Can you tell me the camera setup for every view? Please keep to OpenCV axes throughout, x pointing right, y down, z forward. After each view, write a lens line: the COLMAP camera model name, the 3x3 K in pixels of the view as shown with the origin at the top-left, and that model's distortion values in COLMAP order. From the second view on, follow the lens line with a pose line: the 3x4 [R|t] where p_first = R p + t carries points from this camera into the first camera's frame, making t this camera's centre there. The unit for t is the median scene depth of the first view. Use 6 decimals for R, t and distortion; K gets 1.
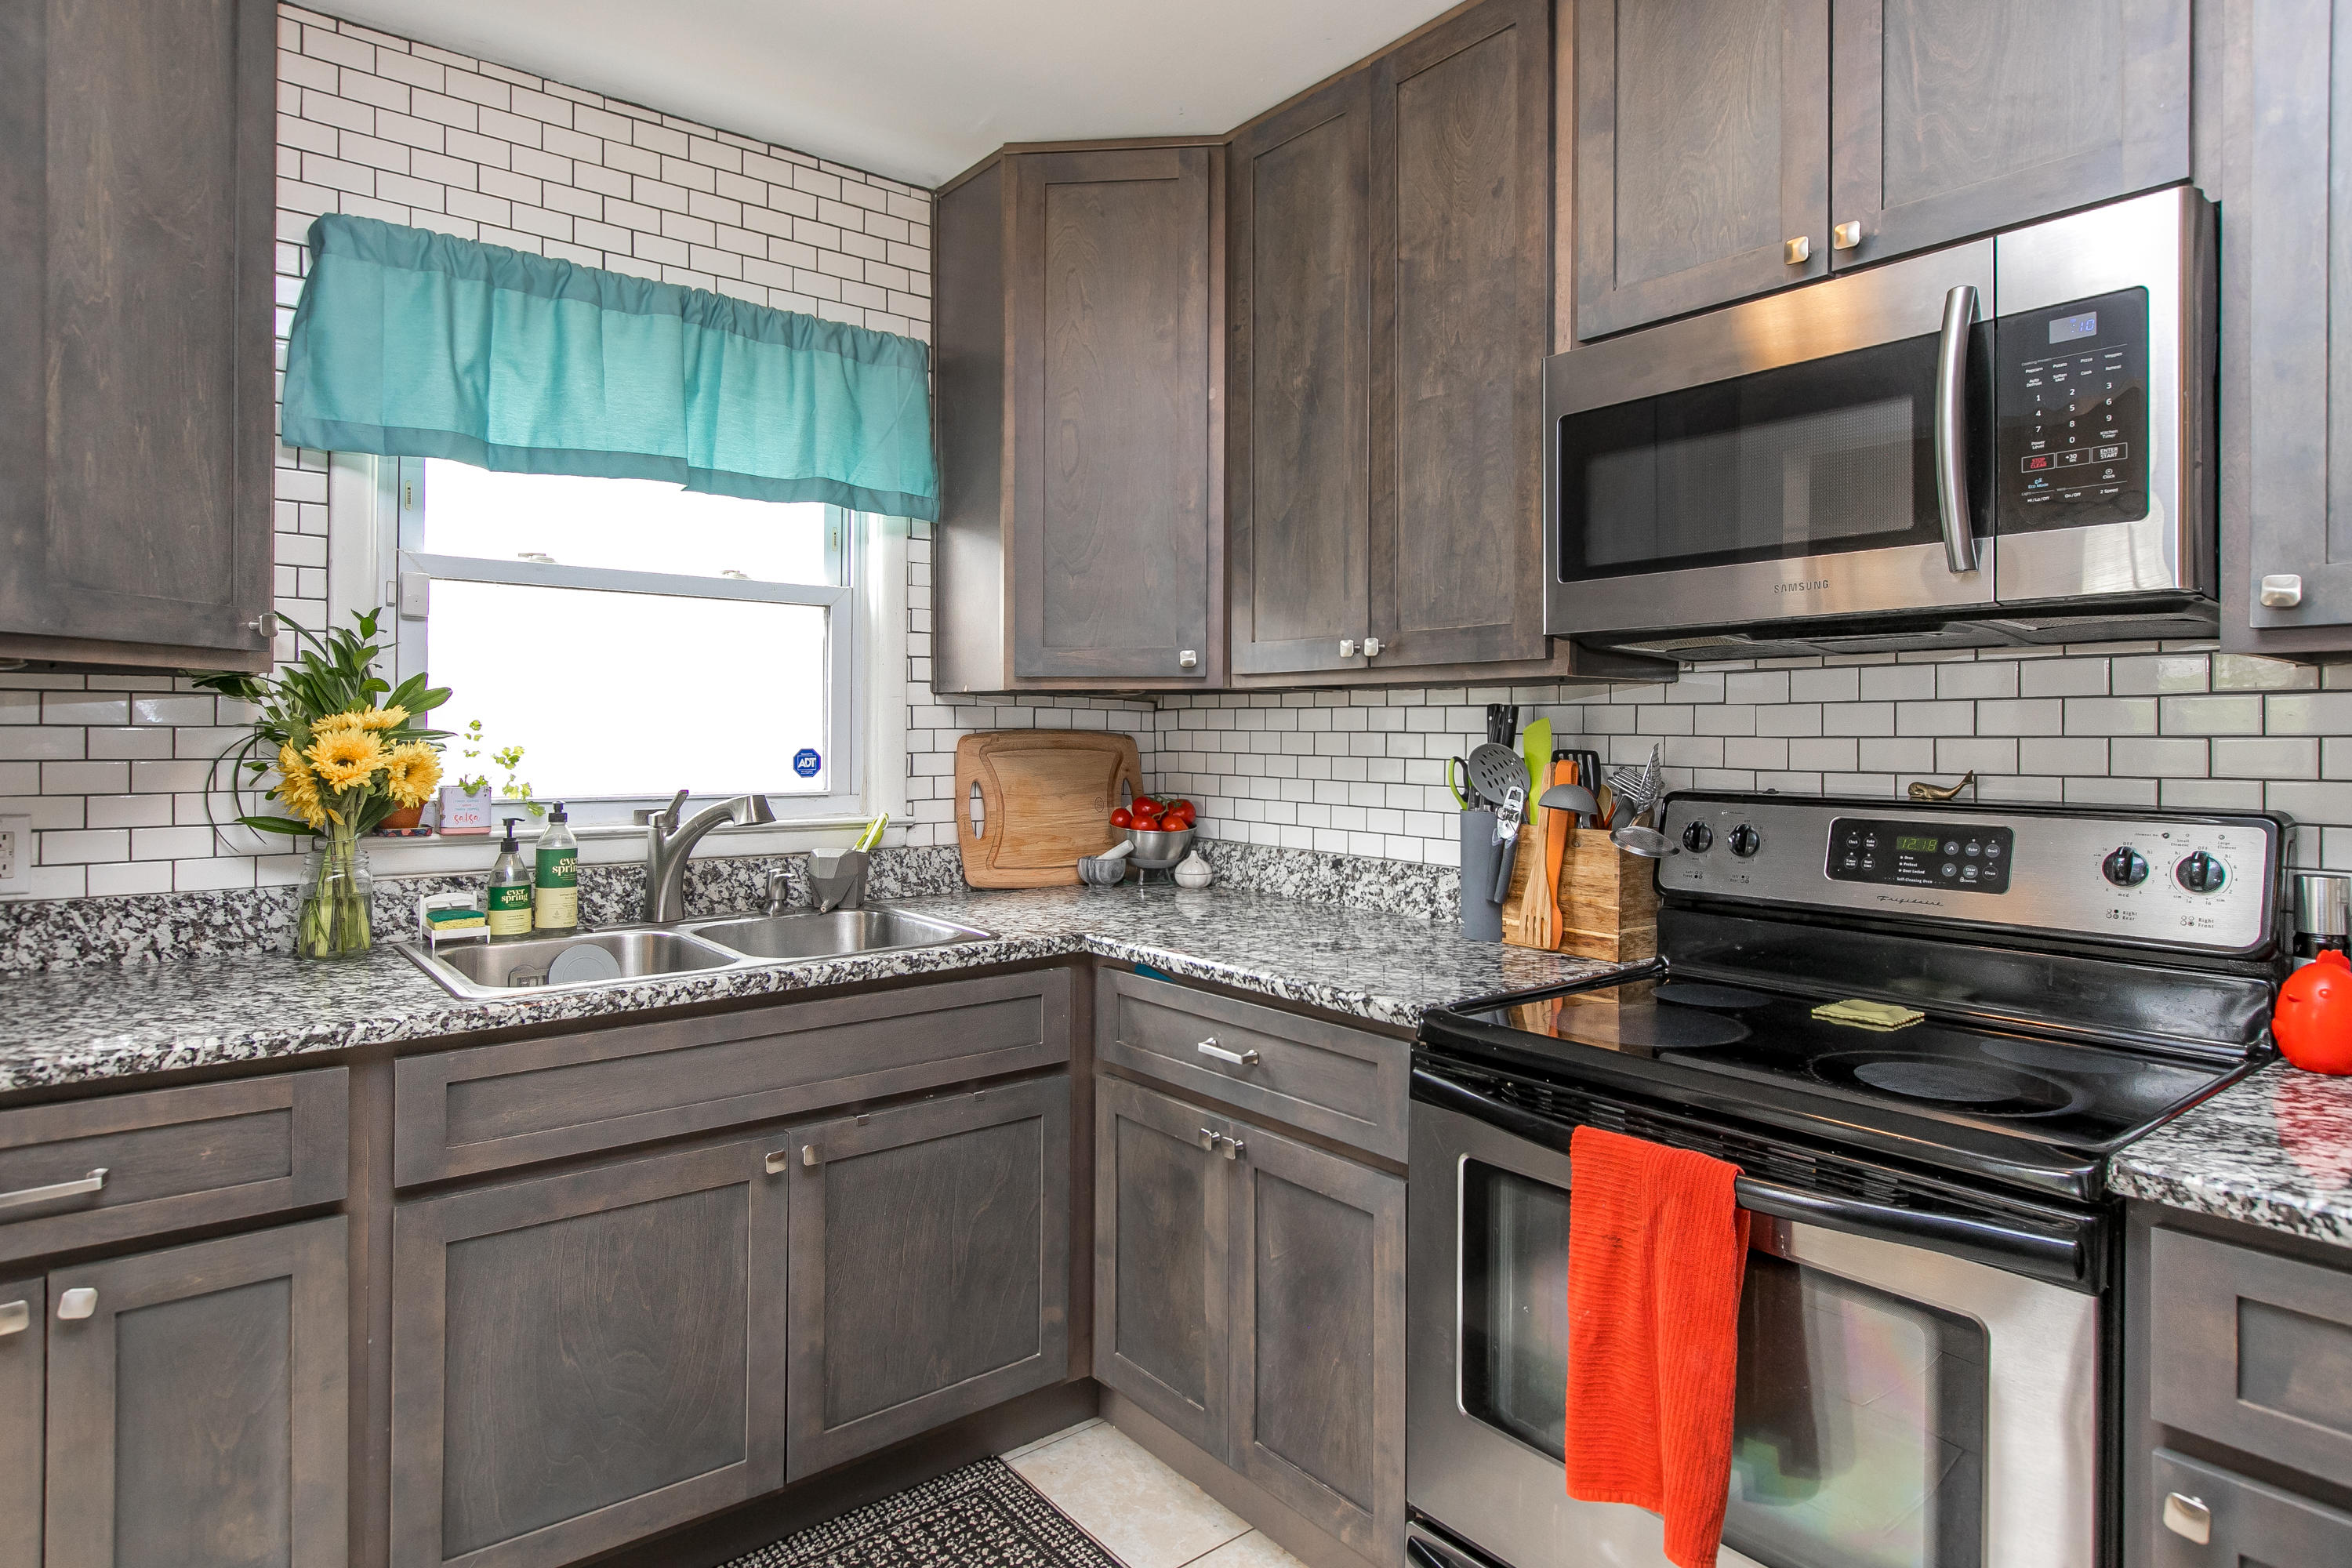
lens RADIAL K [[1321.6, 0, 1213.5], [0, 1321.6, 733.7], [0, 0, 1]] dist [0.008754, -0.003260]
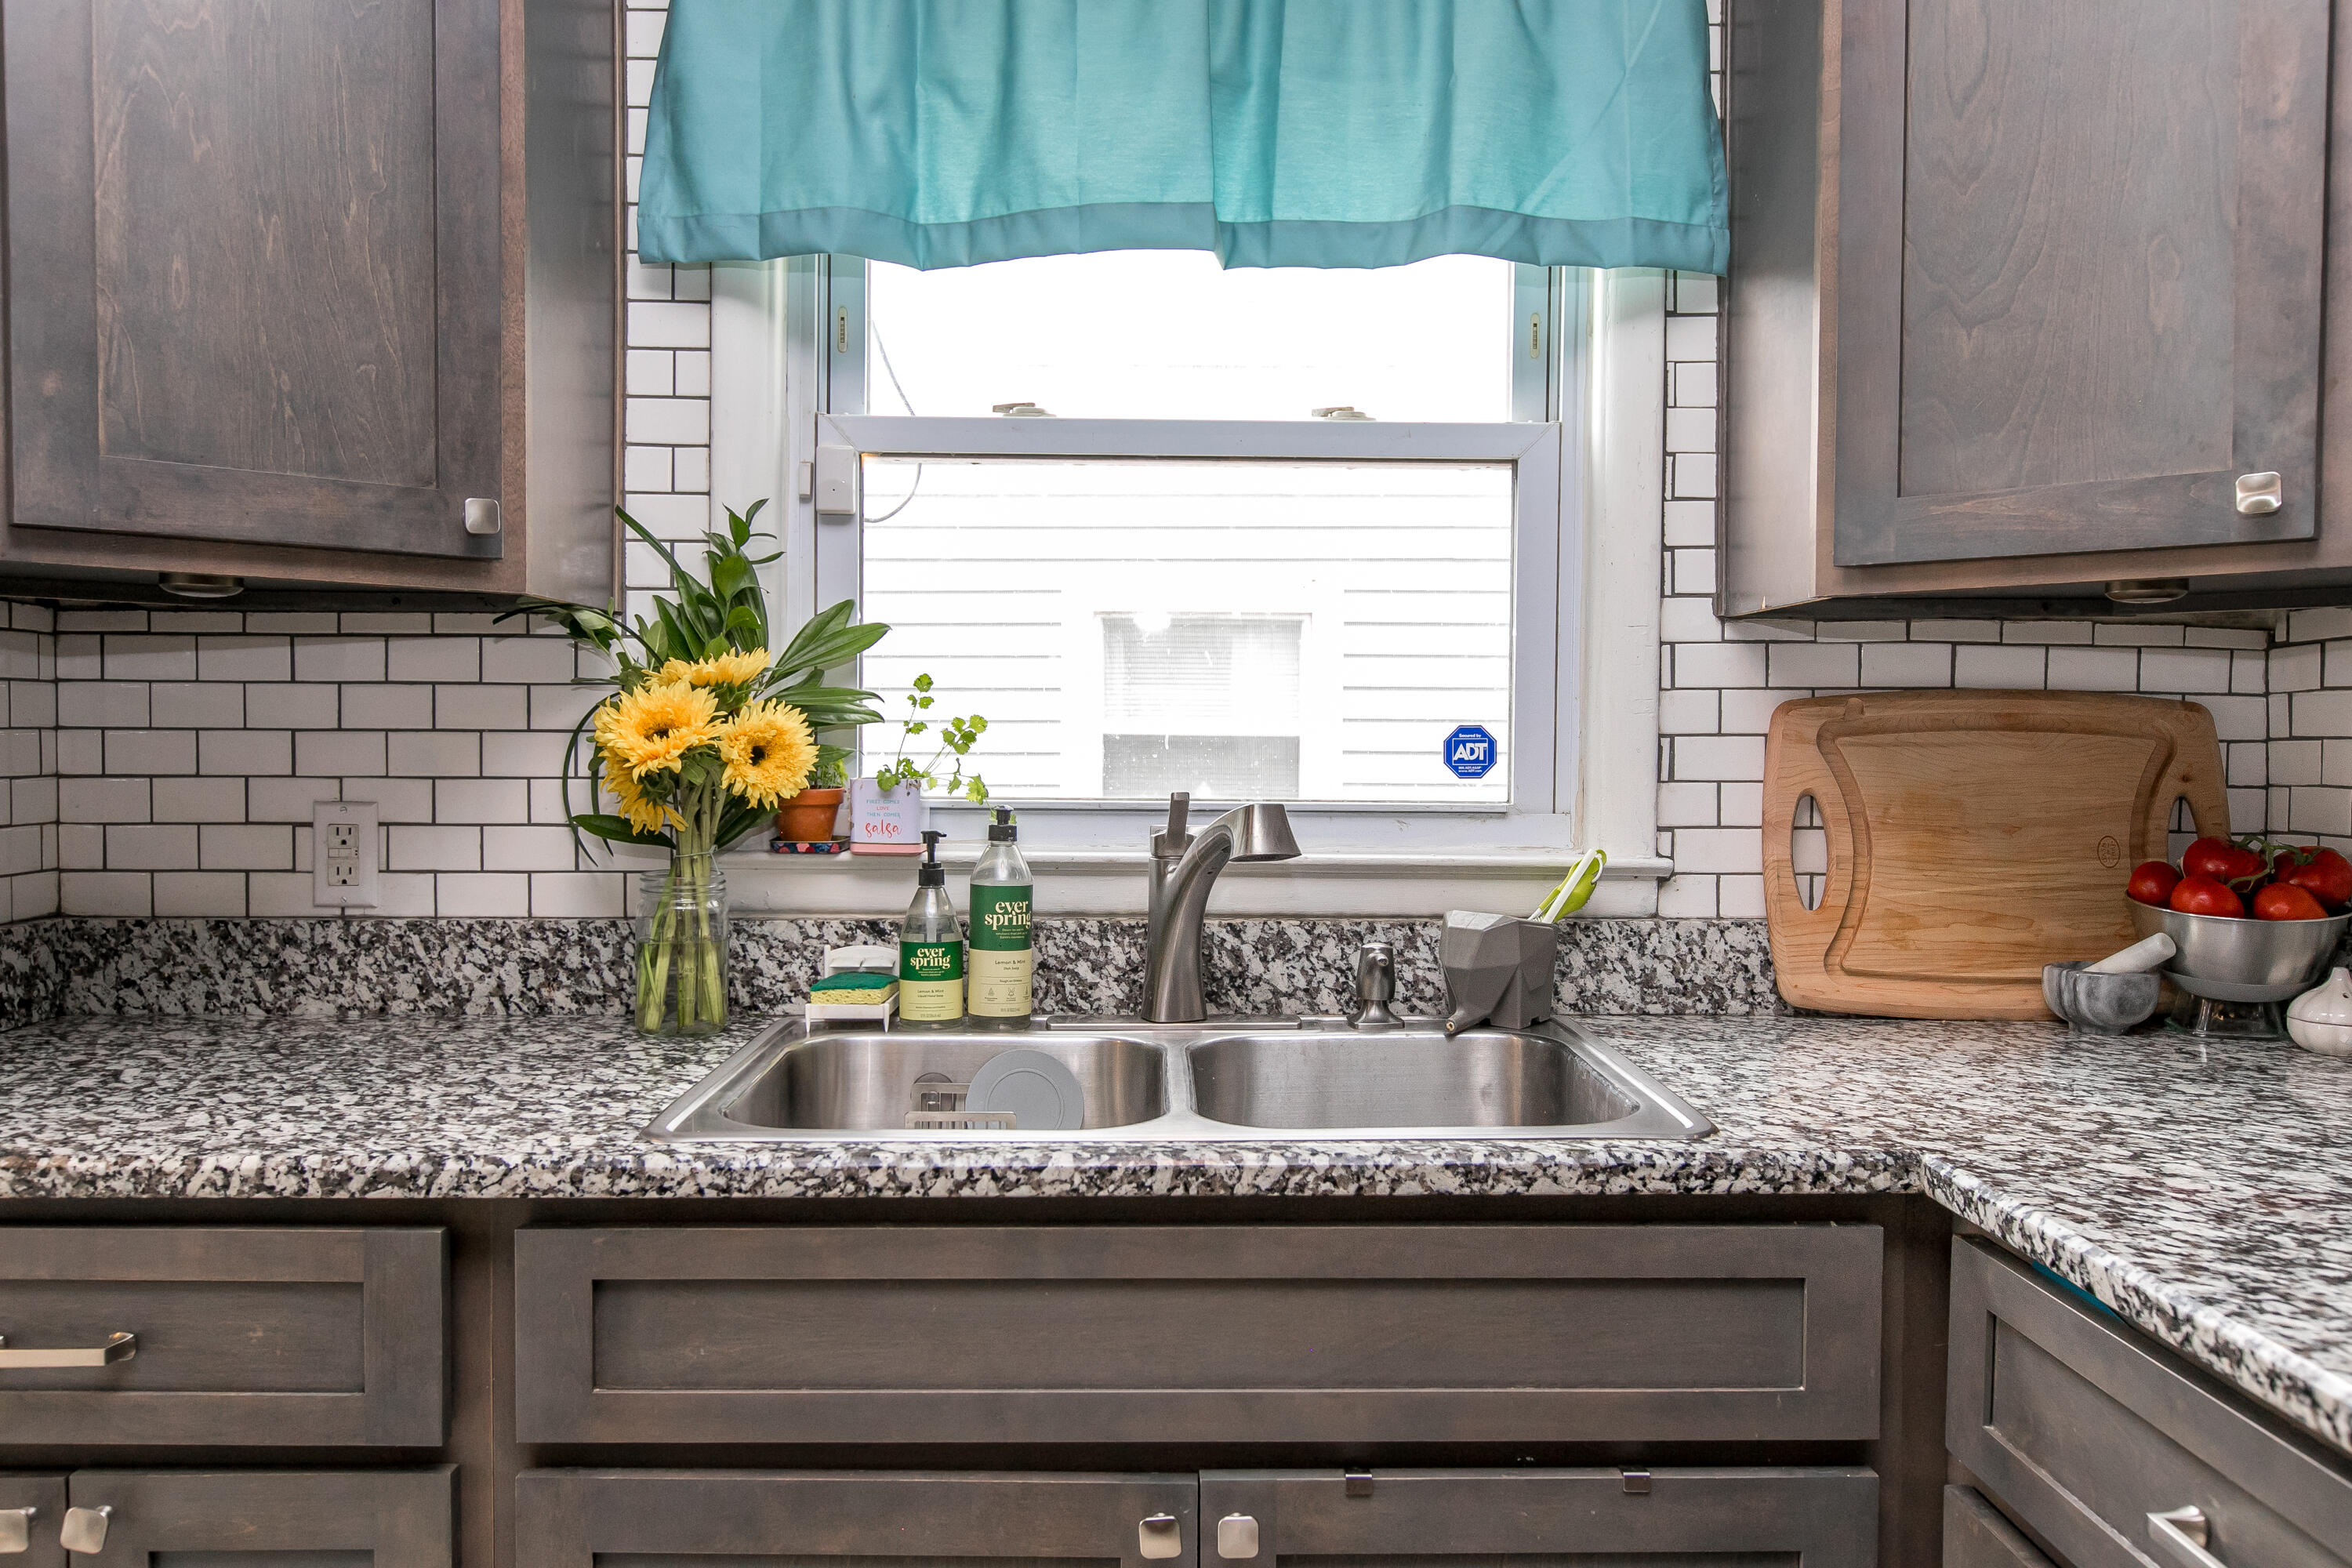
lens RADIAL K [[1825.3, 0, 1163.0], [0, 1825.3, 786.2], [0, 0, 1]] dist [0.012252, -0.013137]
pose [[0.773717, 0.018709, -0.633255, 0.087653], [-0.002194, 0.999637, 0.026853, 0.020072], [0.633527, -0.019388, 0.773477, 0.414945]]
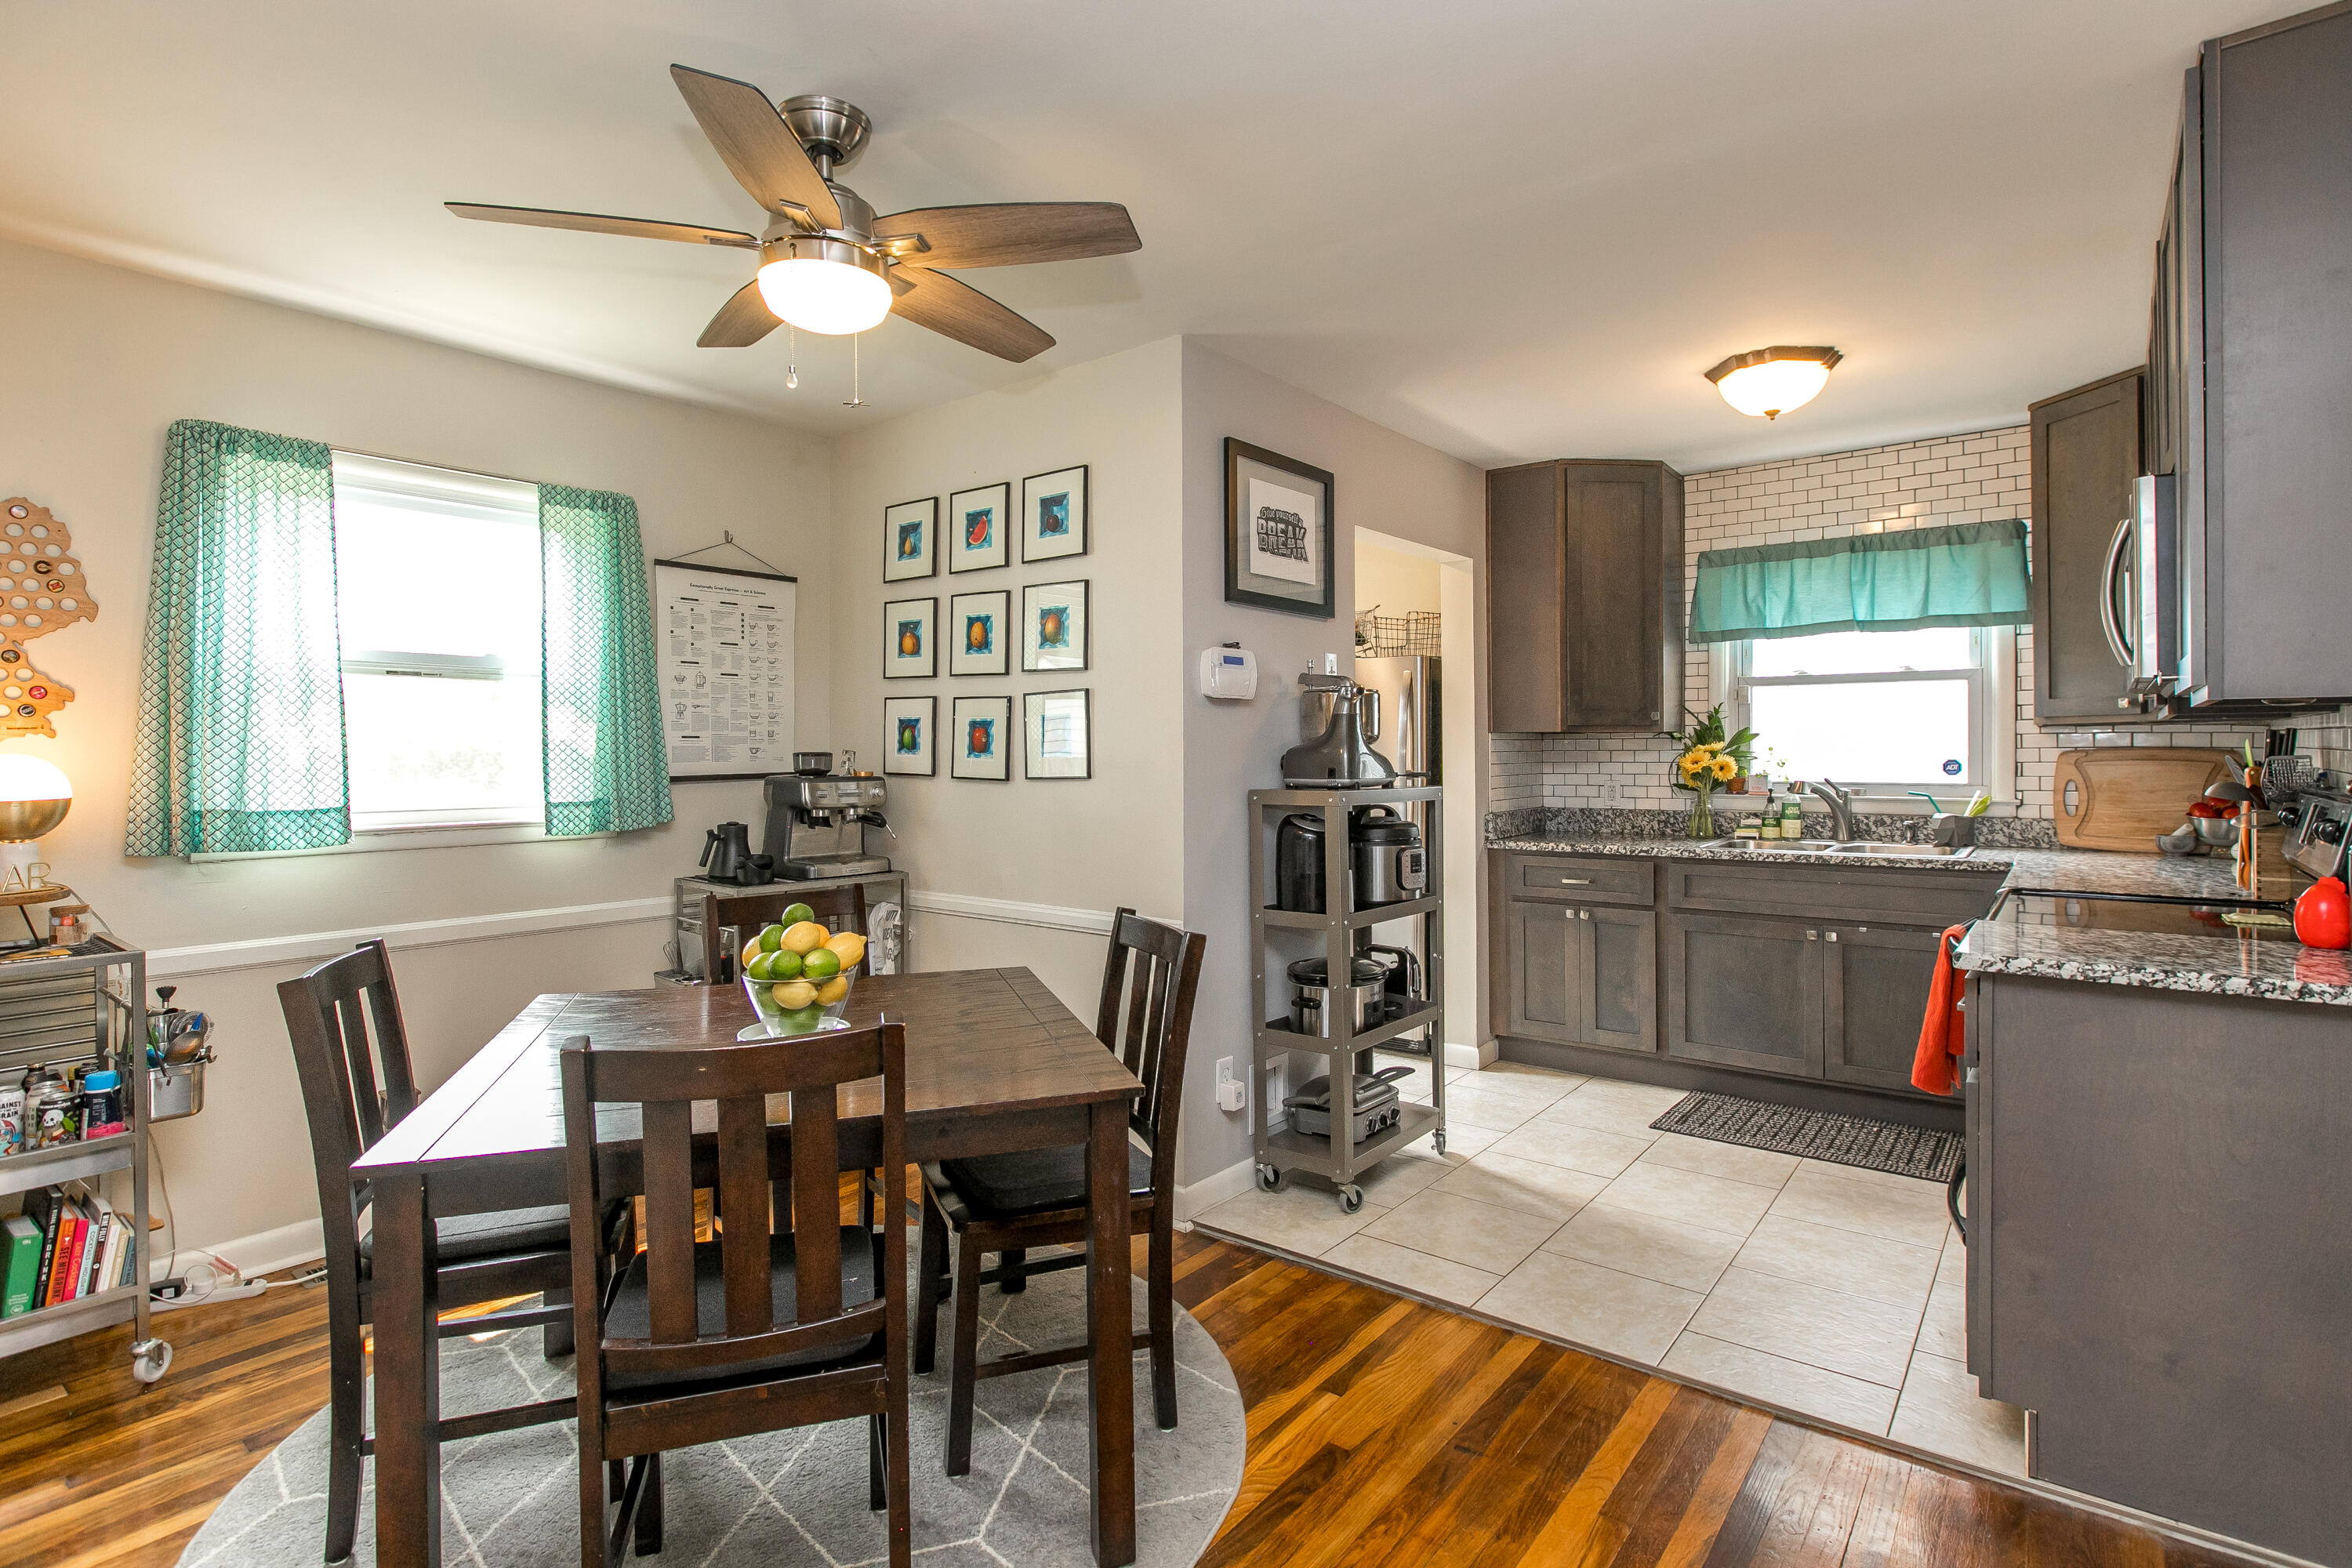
lens RADIAL K [[1192.5, 0, 1165.3], [0, 1192.5, 747.5], [0, 0, 1]] dist [-0.005375, -0.001399]
pose [[0.216037, -0.008412, -0.976349, 1.291481], [0.005971, 0.999956, -0.007295, 0.000555], [0.976367, -0.004254, 0.216077, -0.496467]]
